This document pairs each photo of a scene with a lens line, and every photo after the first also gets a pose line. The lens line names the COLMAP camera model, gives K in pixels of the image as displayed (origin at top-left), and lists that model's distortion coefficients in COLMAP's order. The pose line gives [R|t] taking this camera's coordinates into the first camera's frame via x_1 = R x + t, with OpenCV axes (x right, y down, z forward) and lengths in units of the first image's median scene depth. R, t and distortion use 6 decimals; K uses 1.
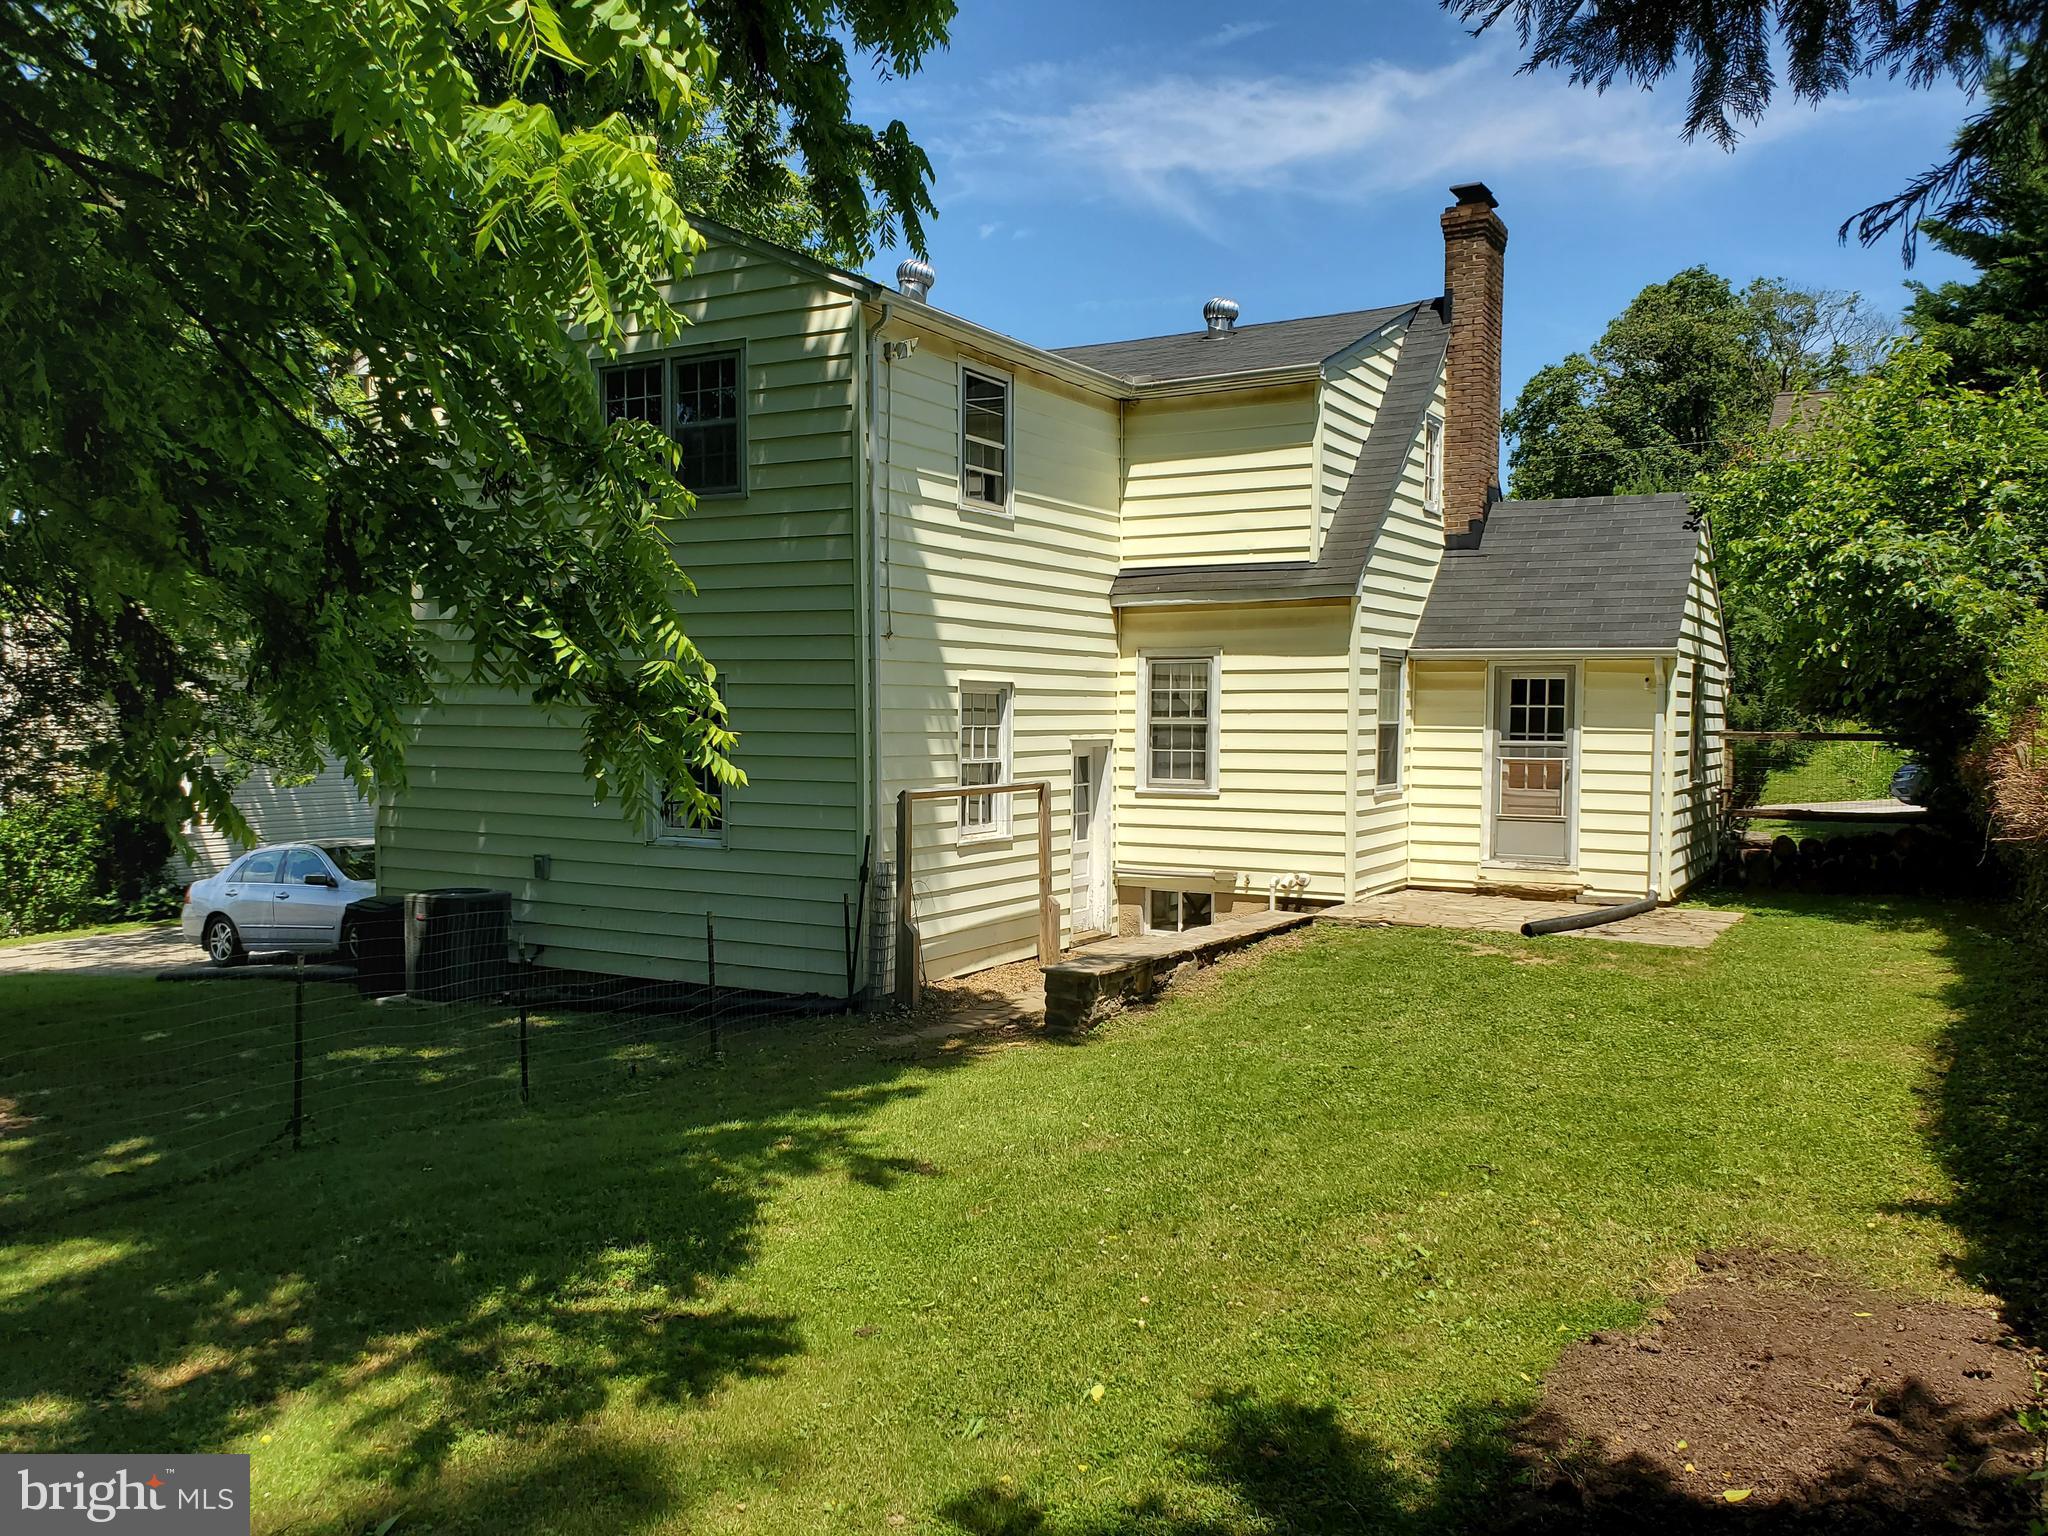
lens RADIAL K [[1623.0, 0, 1020.5], [0, 1623.0, 769.9], [0, 0, 1]] dist [0.029175, -0.015883]
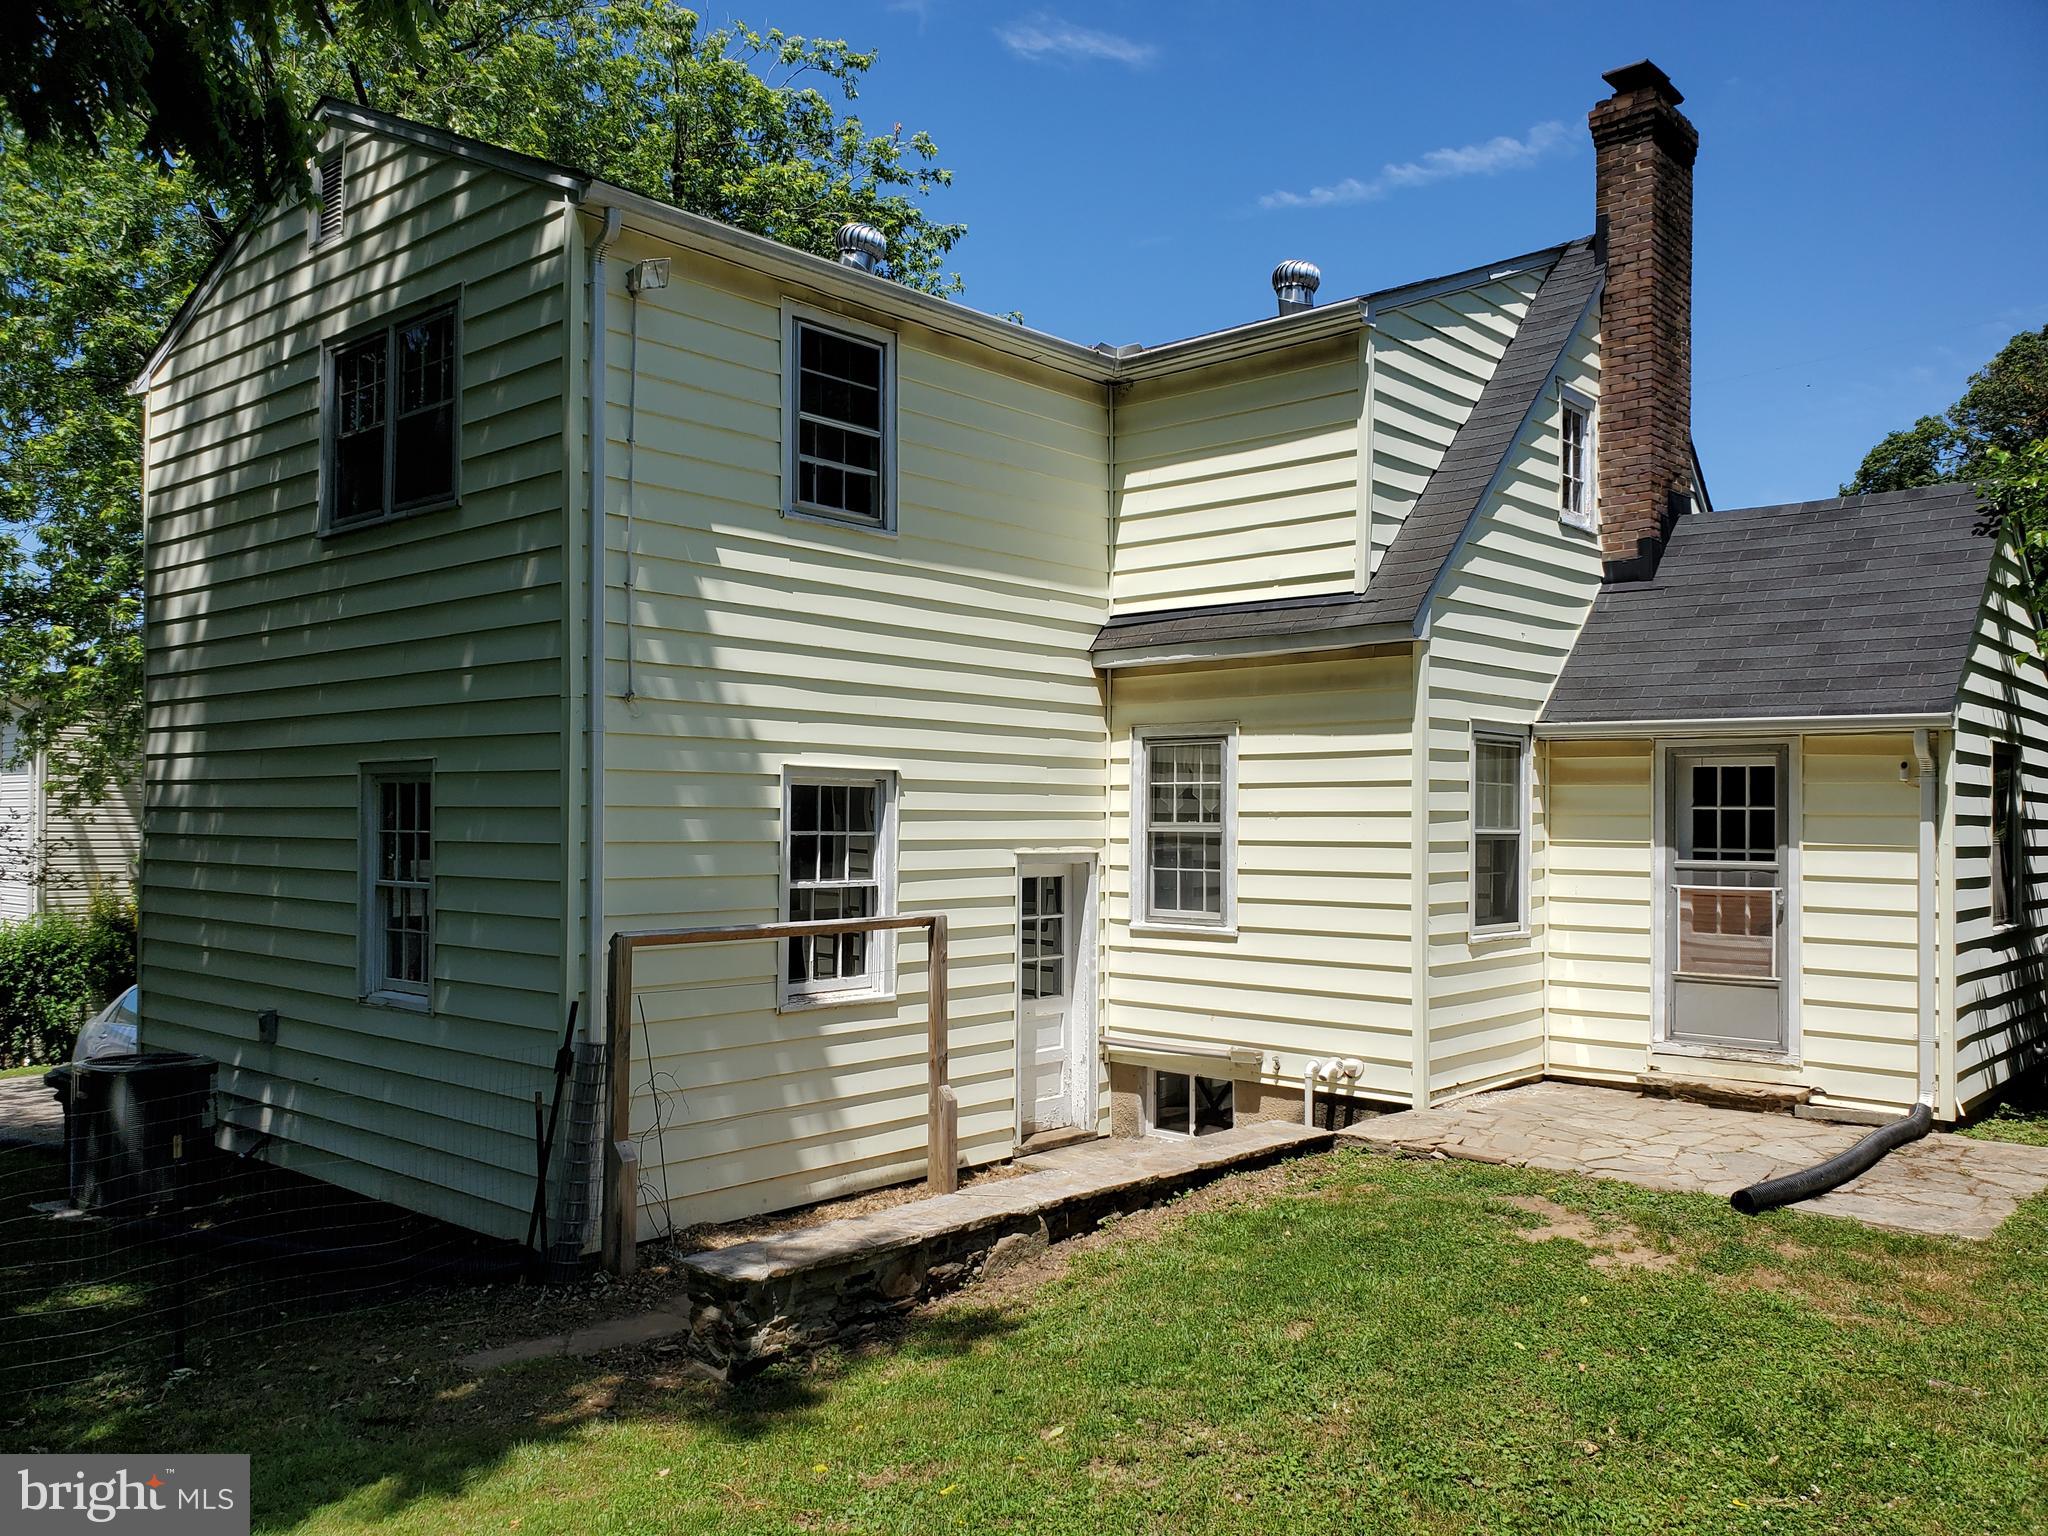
lens RADIAL K [[1623.0, 0, 1030.1], [0, 1623.0, 769.3], [0, 0, 1]] dist [0.029175, -0.015883]
pose [[0.981581, -0.005480, -0.190967, 0.167505], [-0.007924, 0.997561, -0.069353, -0.006968], [0.190881, 0.069589, 0.979143, 0.305760]]
